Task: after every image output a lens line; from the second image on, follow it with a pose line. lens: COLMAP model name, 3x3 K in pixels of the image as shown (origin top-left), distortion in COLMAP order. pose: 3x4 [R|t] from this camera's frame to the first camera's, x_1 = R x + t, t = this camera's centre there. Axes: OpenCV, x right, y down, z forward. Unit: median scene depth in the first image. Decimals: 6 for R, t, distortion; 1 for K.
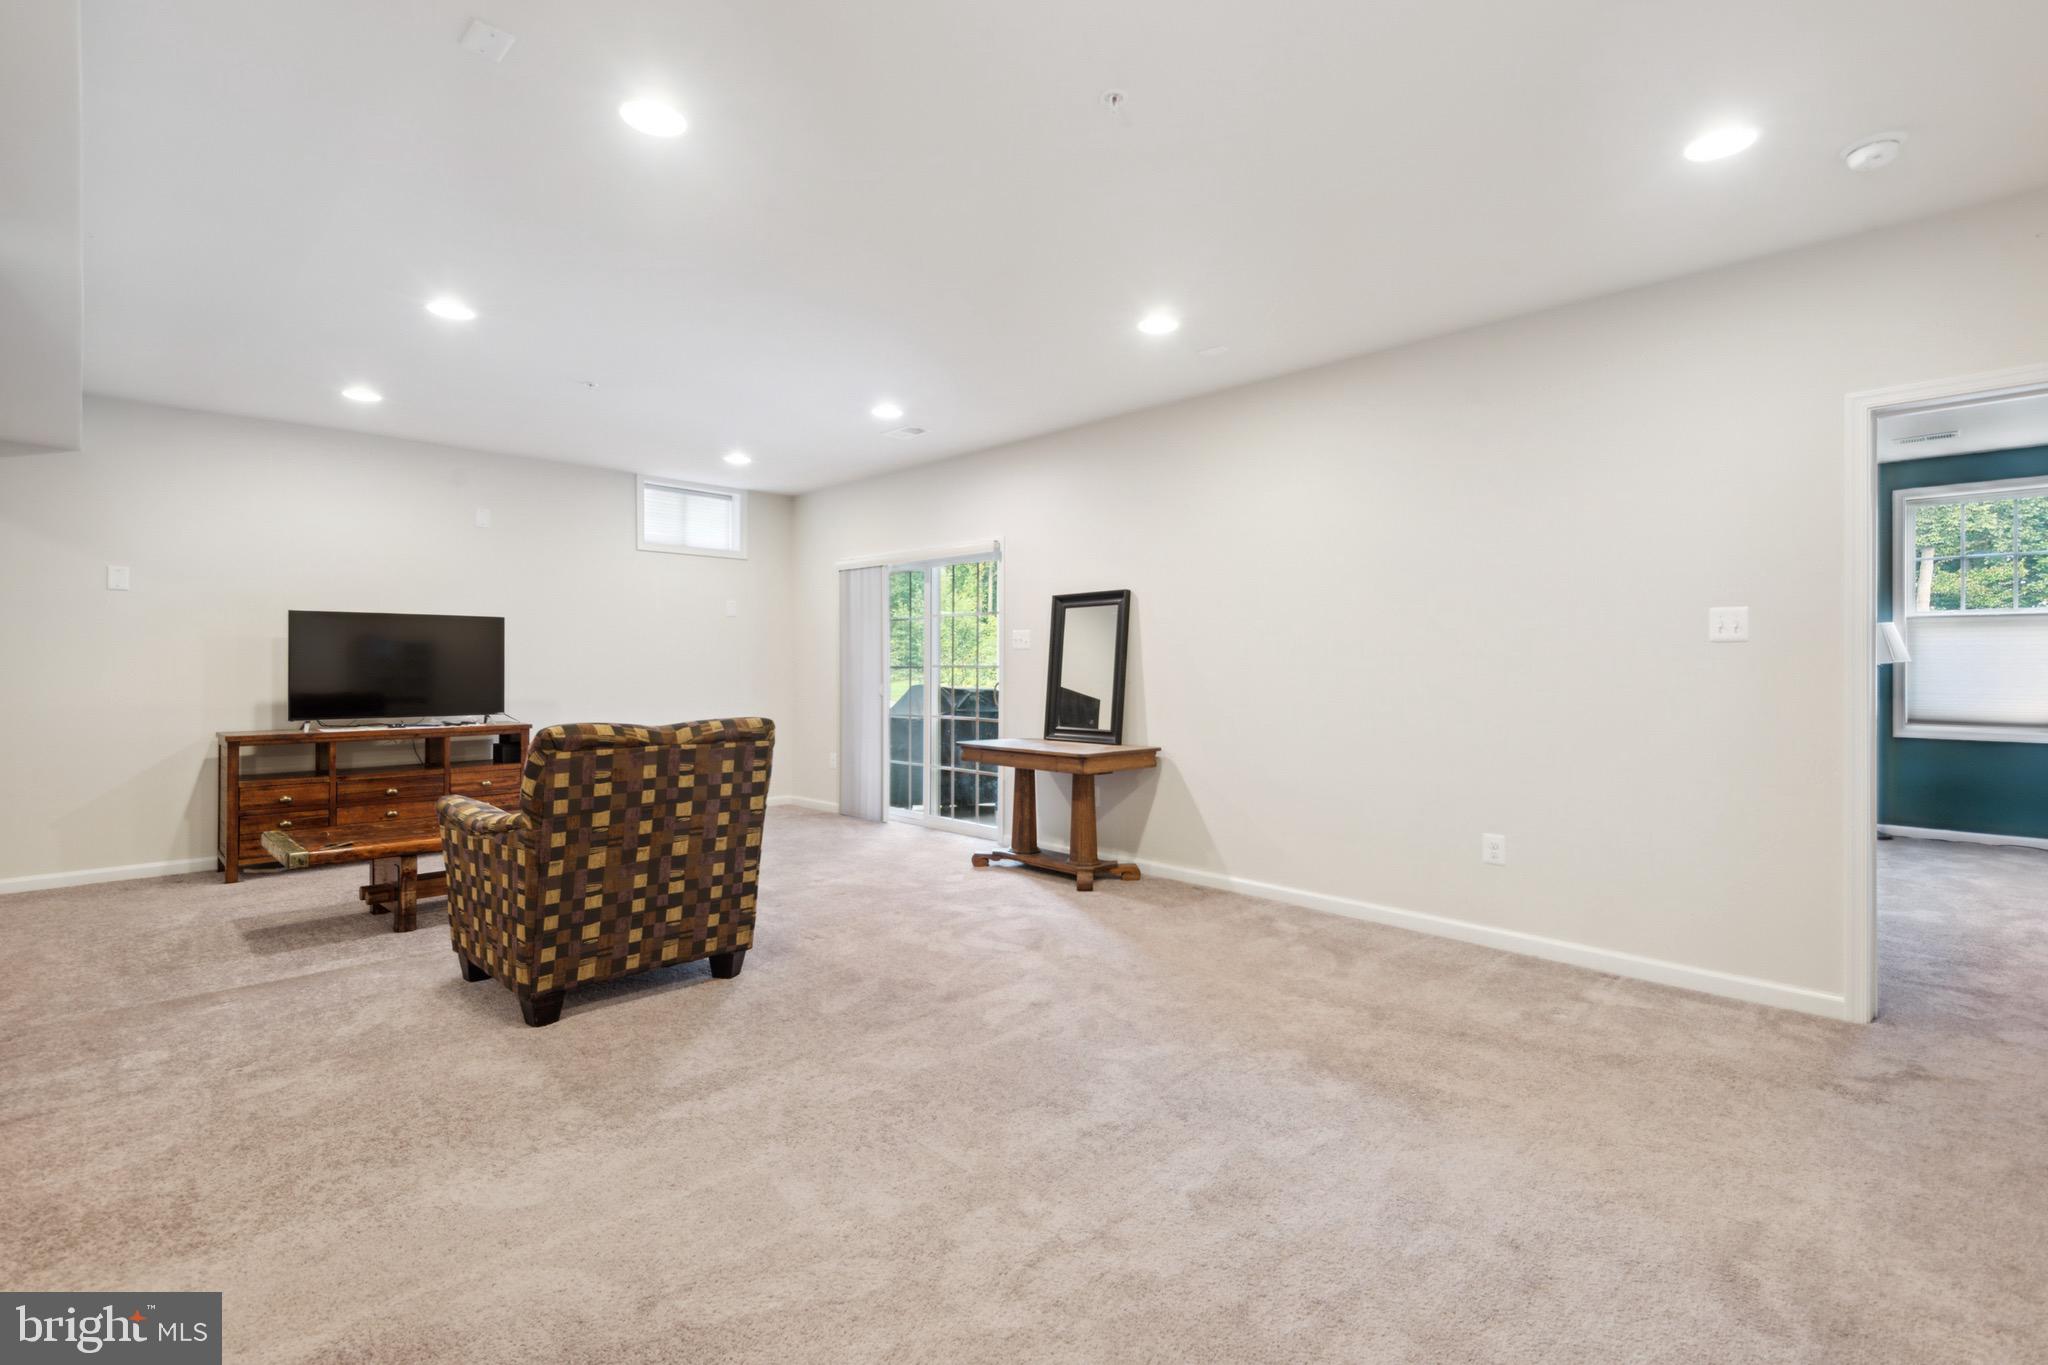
lens RADIAL K [[948.5, 0, 1018.2], [0, 948.5, 670.9], [0, 0, 1]] dist [0.025350, -0.007204]
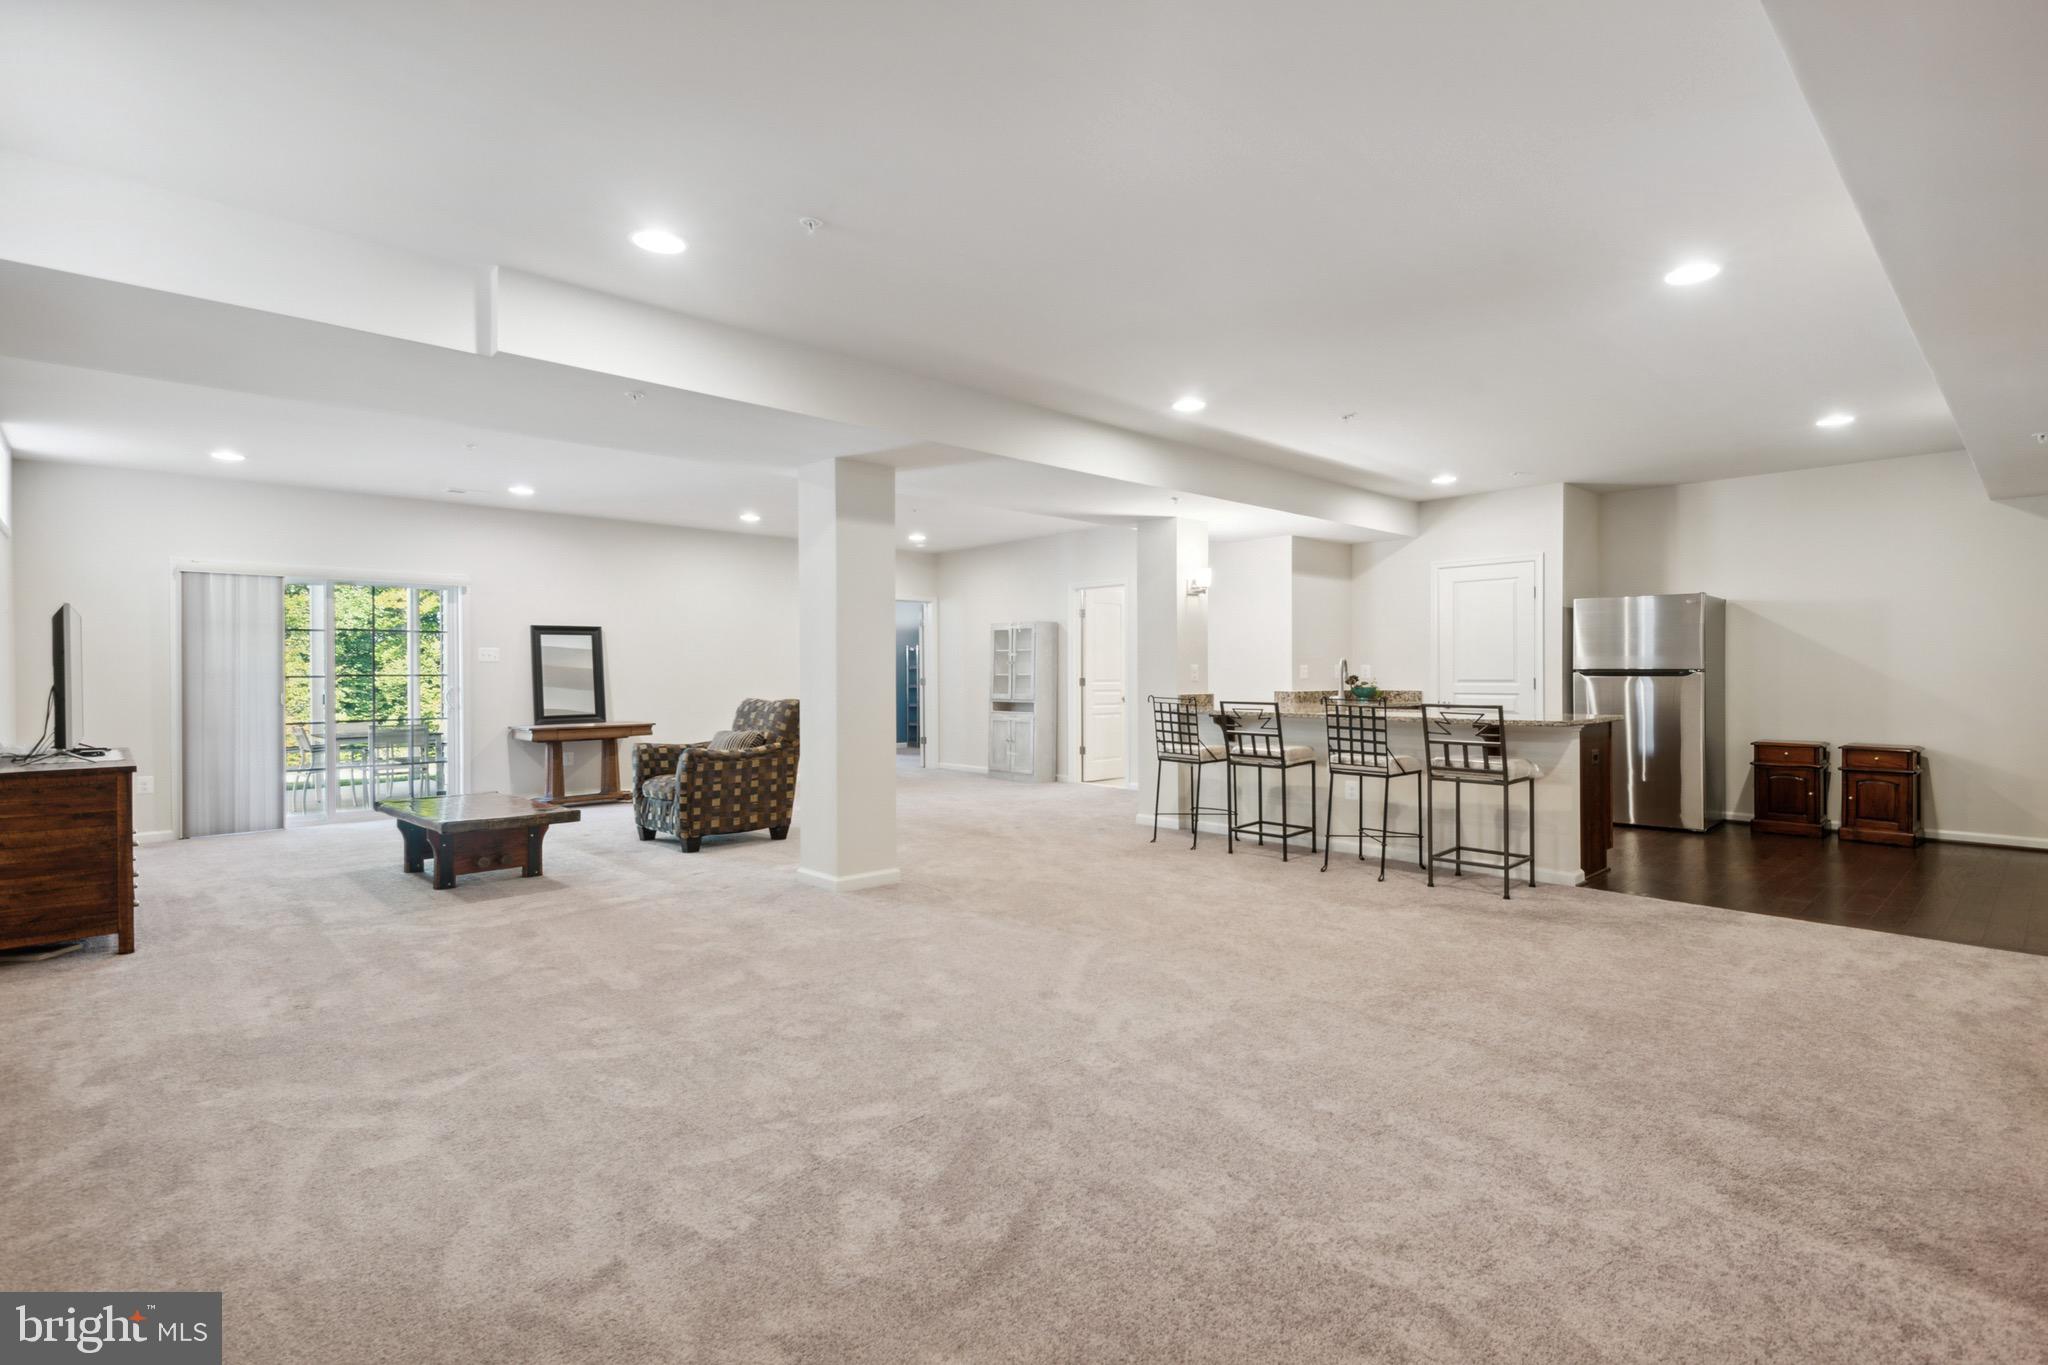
lens RADIAL K [[948.5, 0, 1011.3], [0, 948.5, 675.4], [0, 0, 1]] dist [0.025350, -0.007204]
pose [[0.020678, -0.003683, 0.999779, -1.549298], [0.010061, 0.999943, 0.003476, -0.000271], [-0.999736, 0.009987, 0.020714, 0.264984]]
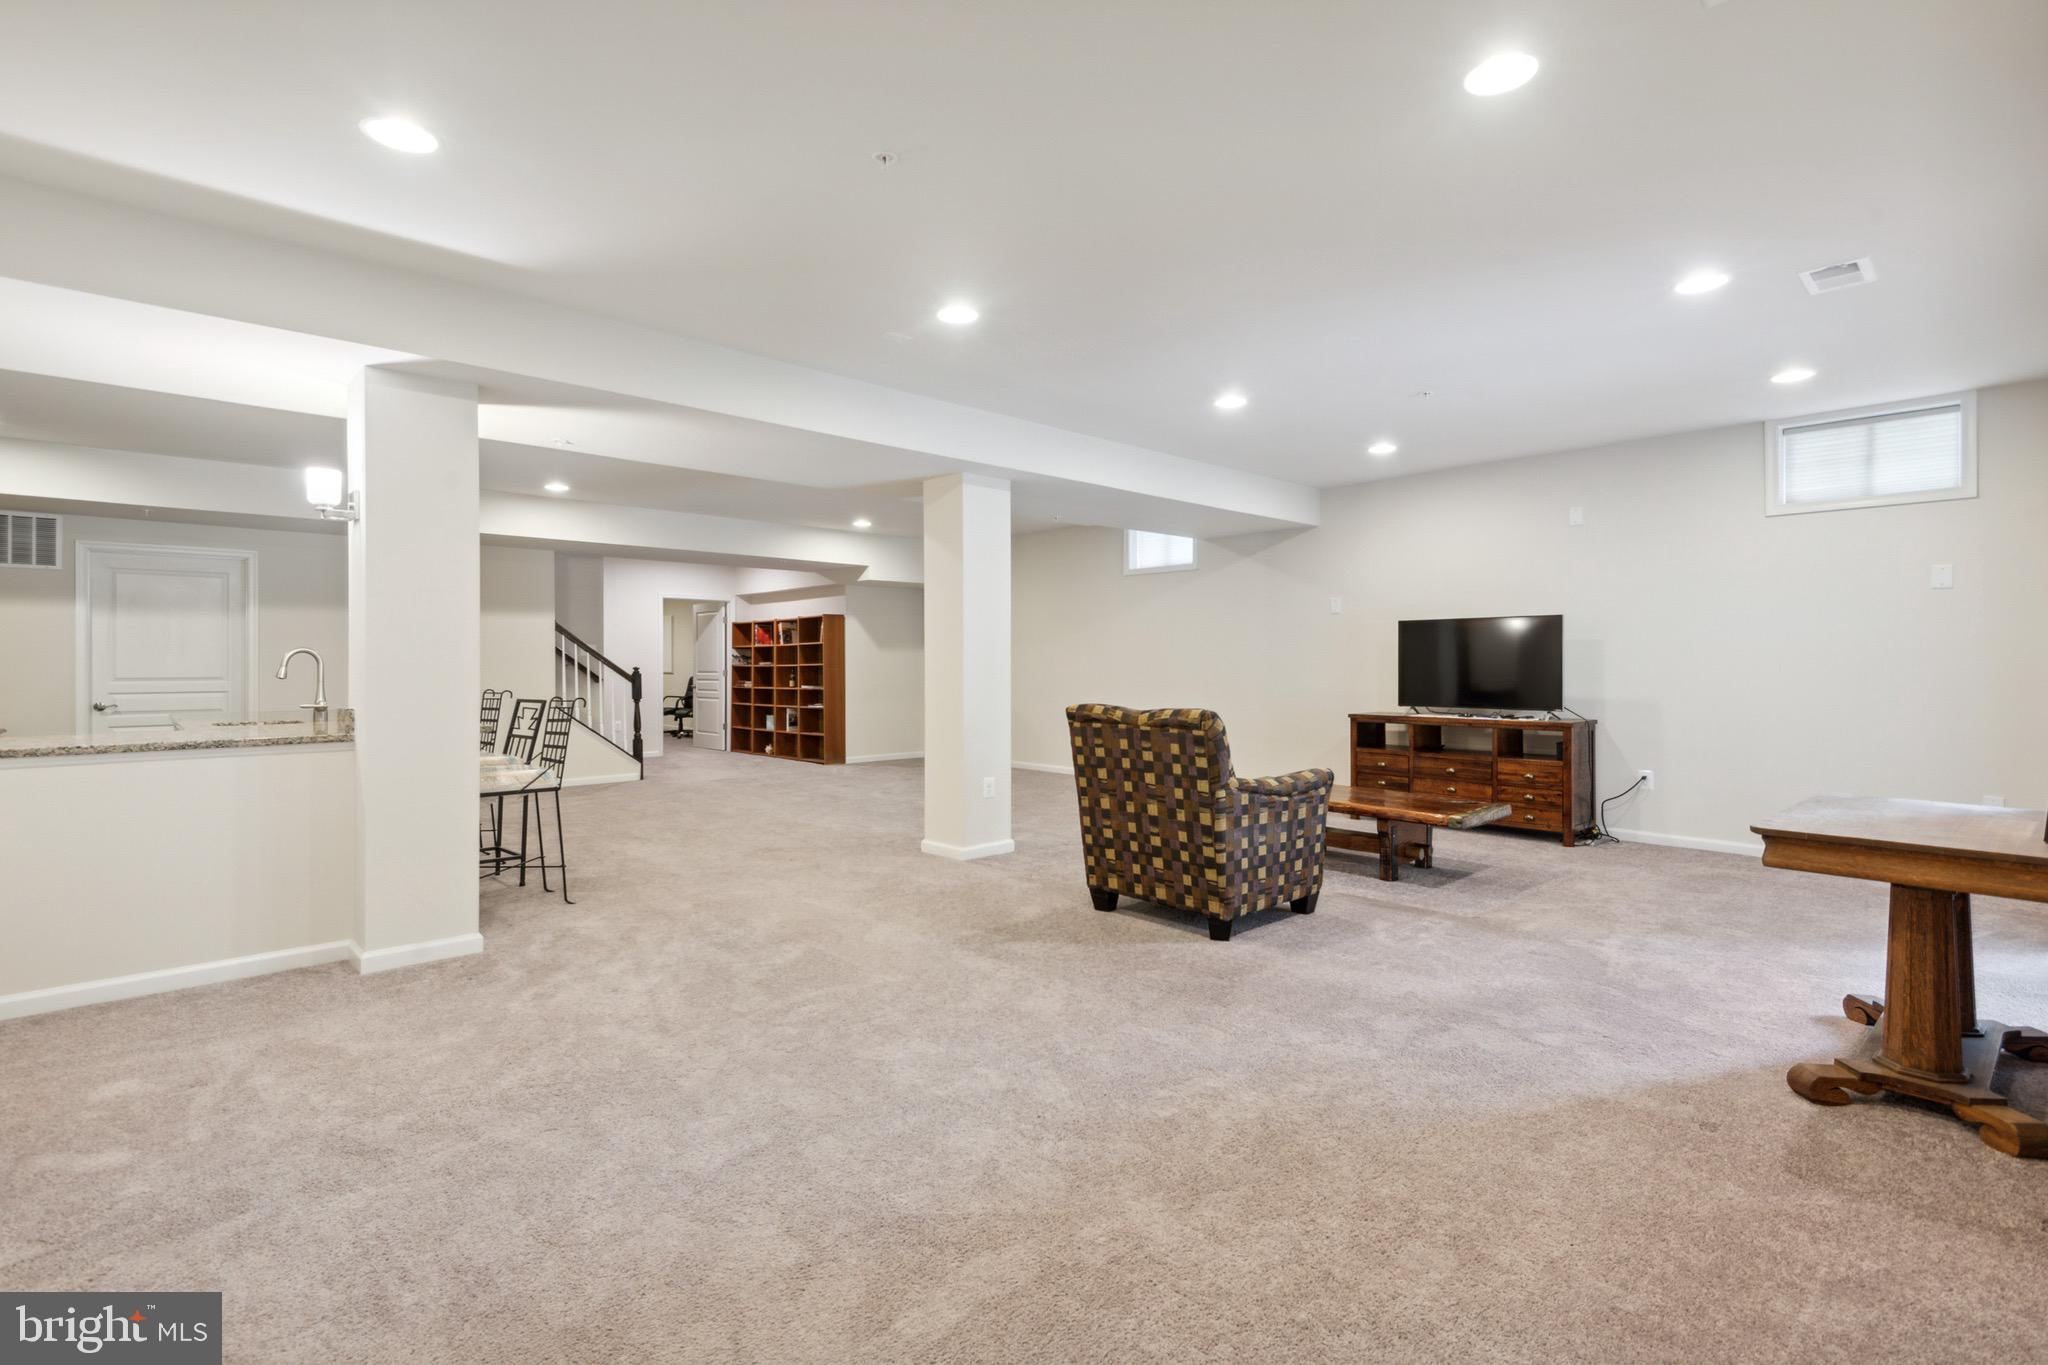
lens RADIAL K [[948.5, 0, 1031.6], [0, 948.5, 663.5], [0, 0, 1]] dist [0.025350, -0.007204]
pose [[-0.028150, -0.000665, -0.999603, 0.558147], [-0.004634, 0.999989, -0.000534, -0.002385], [0.999593, 0.004617, -0.028153, 0.547747]]
